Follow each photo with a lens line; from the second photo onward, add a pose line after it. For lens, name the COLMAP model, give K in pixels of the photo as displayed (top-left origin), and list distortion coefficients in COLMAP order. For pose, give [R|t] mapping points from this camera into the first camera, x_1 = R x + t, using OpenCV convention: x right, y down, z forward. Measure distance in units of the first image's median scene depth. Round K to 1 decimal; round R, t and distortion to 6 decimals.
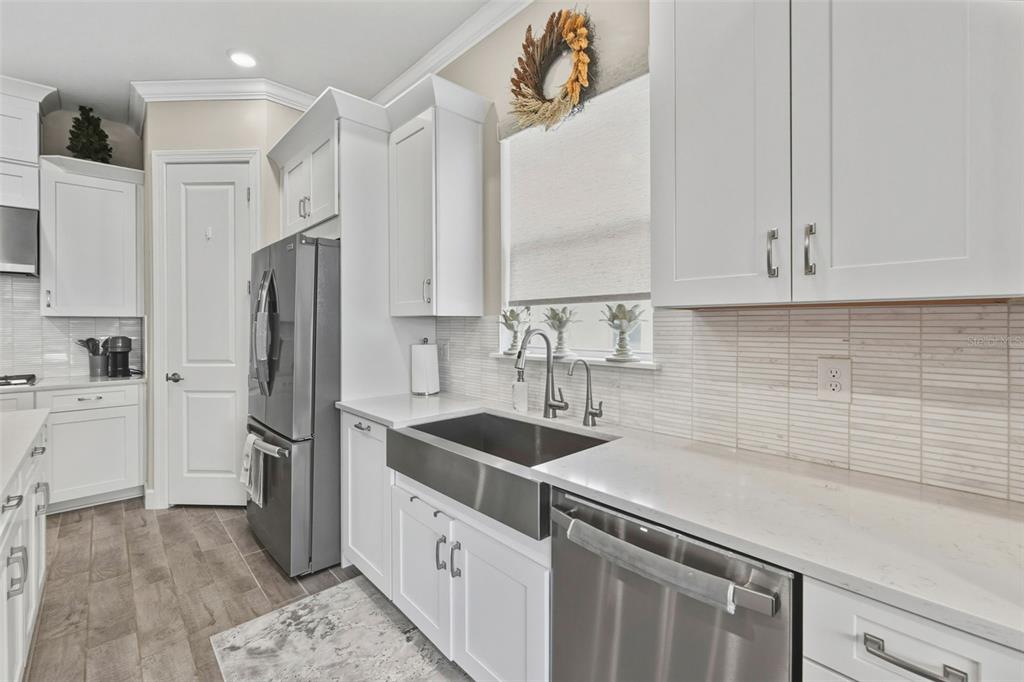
lens RADIAL K [[436.4, 0, 509.5], [0, 436.4, 327.8], [0, 0, 1]] dist [-0.000590, 0.000201]
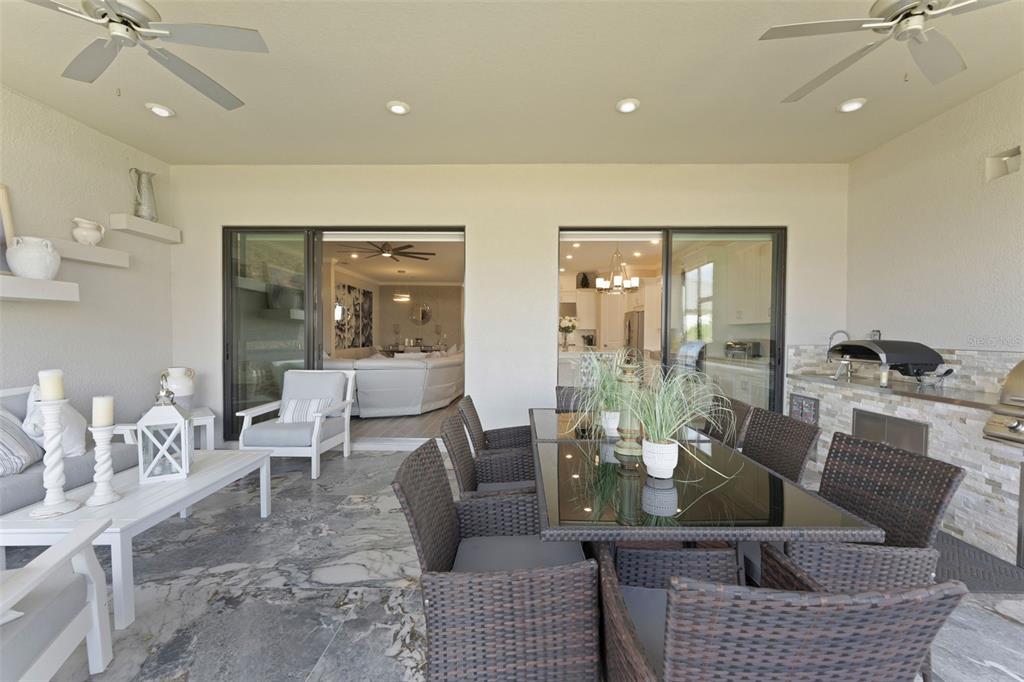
lens RADIAL K [[427.0, 0, 512.0], [0, 427.0, 341.0], [0, 0, 1]] dist [-0.001508, -0.000349]
pose [[0.715397, 0.012235, -0.698611, 1.201536], [-0.008261, 0.999925, 0.009054, 0.050199], [0.698670, -0.000706, 0.715444, -2.157487]]
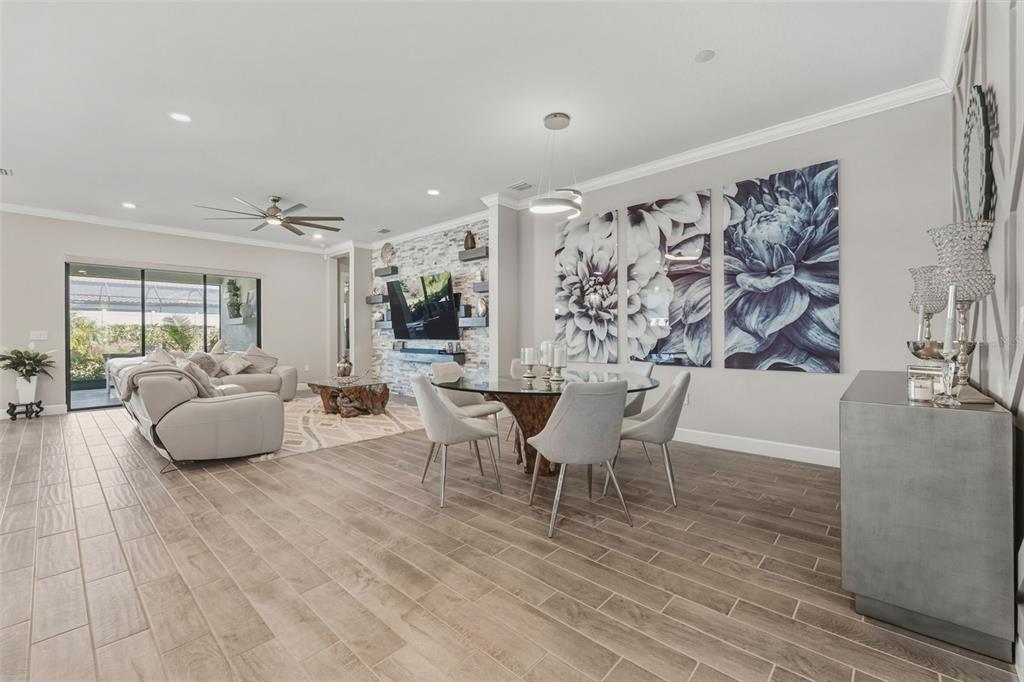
lens RADIAL K [[417.8, 0, 509.3], [0, 417.8, 337.7], [0, 0, 1]] dist [-0.000398, -0.000223]
pose [[-0.996671, 0.004242, -0.081414, -1.967150], [0.003659, 0.999967, 0.007303, 0.055205], [0.081442, 0.006981, -0.996654, 1.013486]]
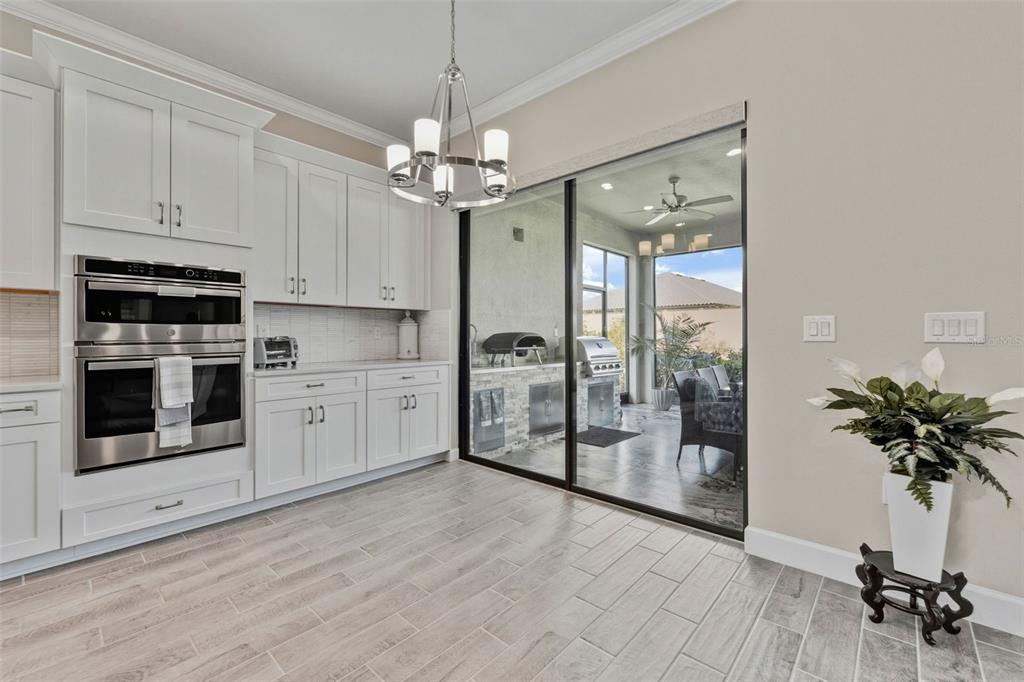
lens RADIAL K [[426.7, 0, 507.4], [0, 426.7, 332.8], [0, 0, 1]] dist [-0.000330, -0.000232]
pose [[-0.077691, 0.005323, 0.996963, -0.477136], [0.003663, 0.999981, -0.005053, 0.058812], [-0.996971, 0.003259, -0.077709, -0.454741]]
